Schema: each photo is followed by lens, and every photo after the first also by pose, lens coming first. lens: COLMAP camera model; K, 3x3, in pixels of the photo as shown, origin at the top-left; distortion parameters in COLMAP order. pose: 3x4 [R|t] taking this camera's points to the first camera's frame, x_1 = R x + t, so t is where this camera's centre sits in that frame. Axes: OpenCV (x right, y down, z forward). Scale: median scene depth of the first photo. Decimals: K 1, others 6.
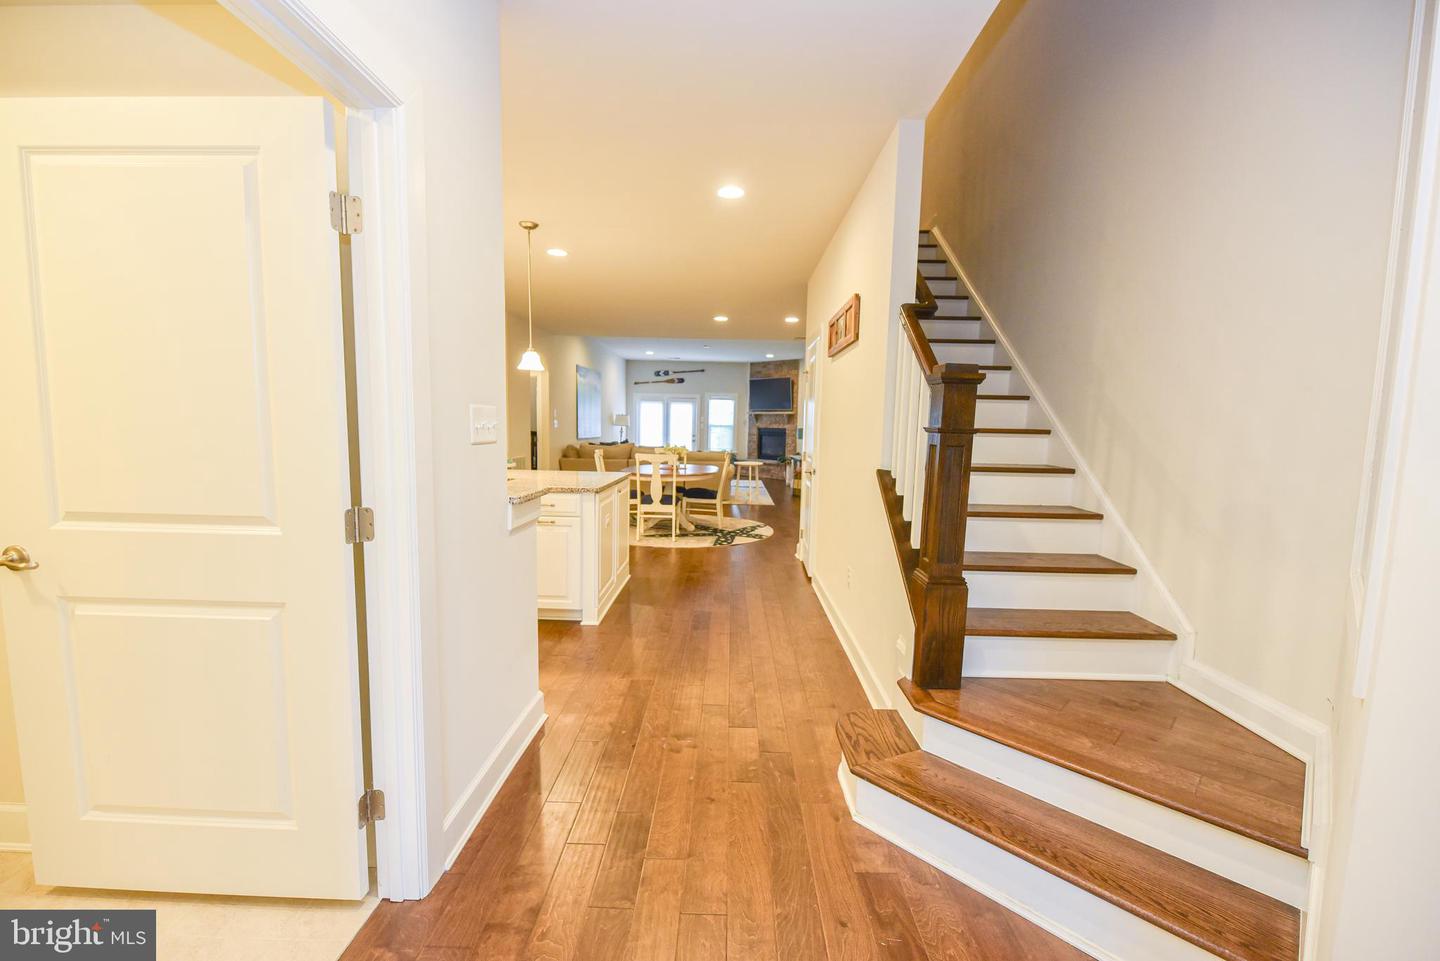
lens RADIAL K [[582.5, 0, 719.2], [0, 582.5, 485.3], [0, 0, 1]] dist [0.001717, -0.004466]
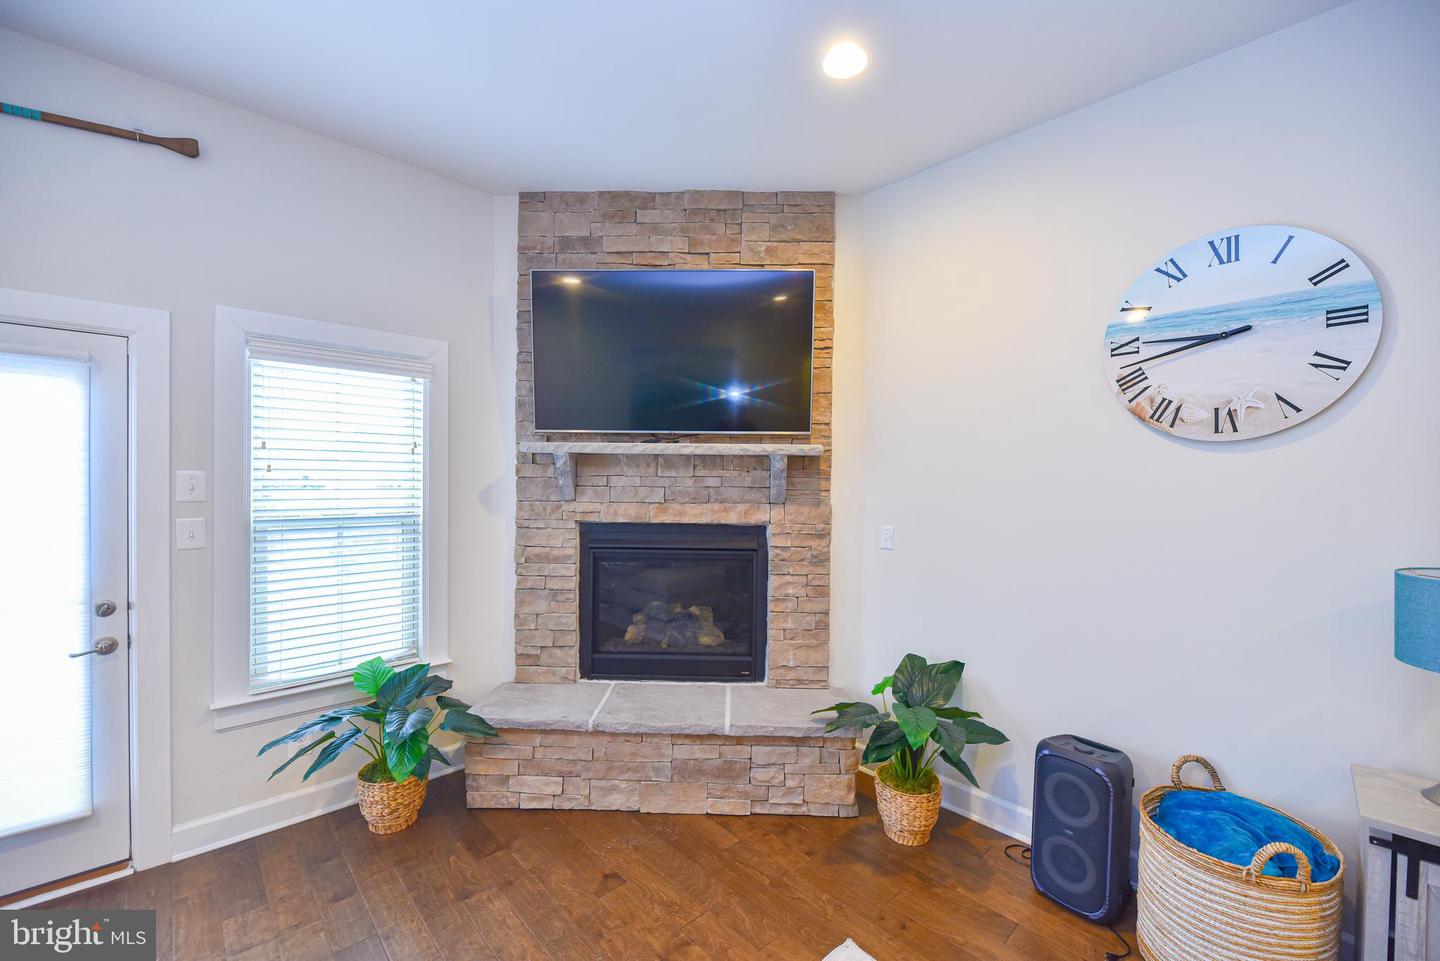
lens RADIAL K [[582.5, 0, 720.5], [0, 582.5, 478.4], [0, 0, 1]] dist [0.001717, -0.004466]
pose [[0.707697, -0.022590, 0.706154, -0.038048], [0.077635, 0.995923, -0.045945, -0.100240], [-0.702237, 0.087338, 0.706566, 0.821188]]
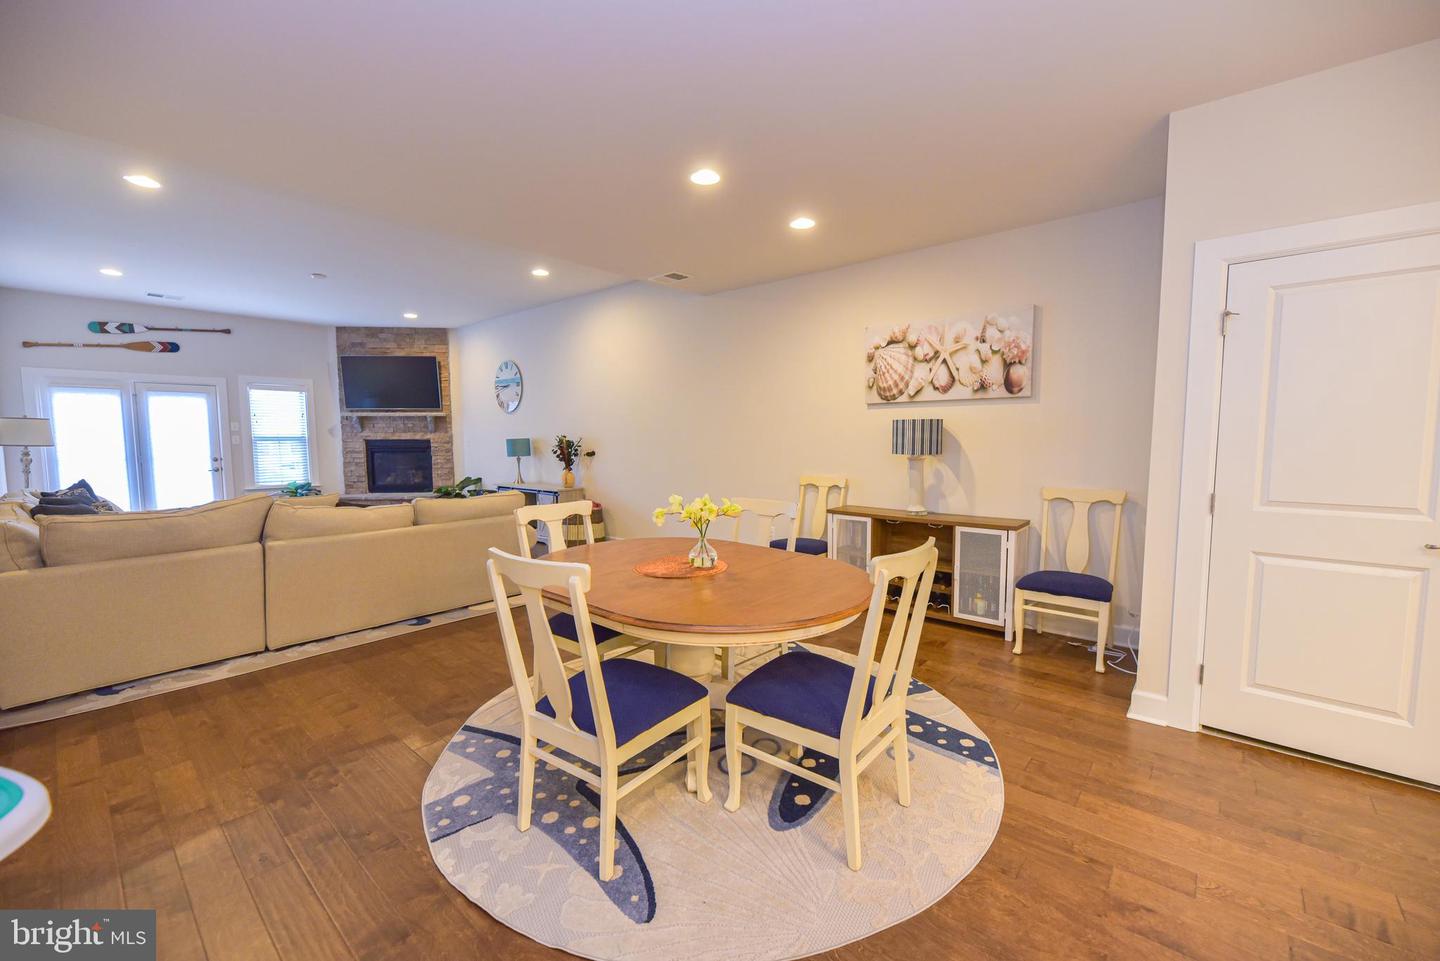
lens RADIAL K [[582.5, 0, 721.5], [0, 582.5, 480.9], [0, 0, 1]] dist [0.001717, -0.004466]
pose [[0.627455, -0.089561, 0.773485, -0.162338], [0.096975, 0.994617, 0.036499, -0.044367], [-0.772590, 0.052107, 0.632763, 0.356987]]
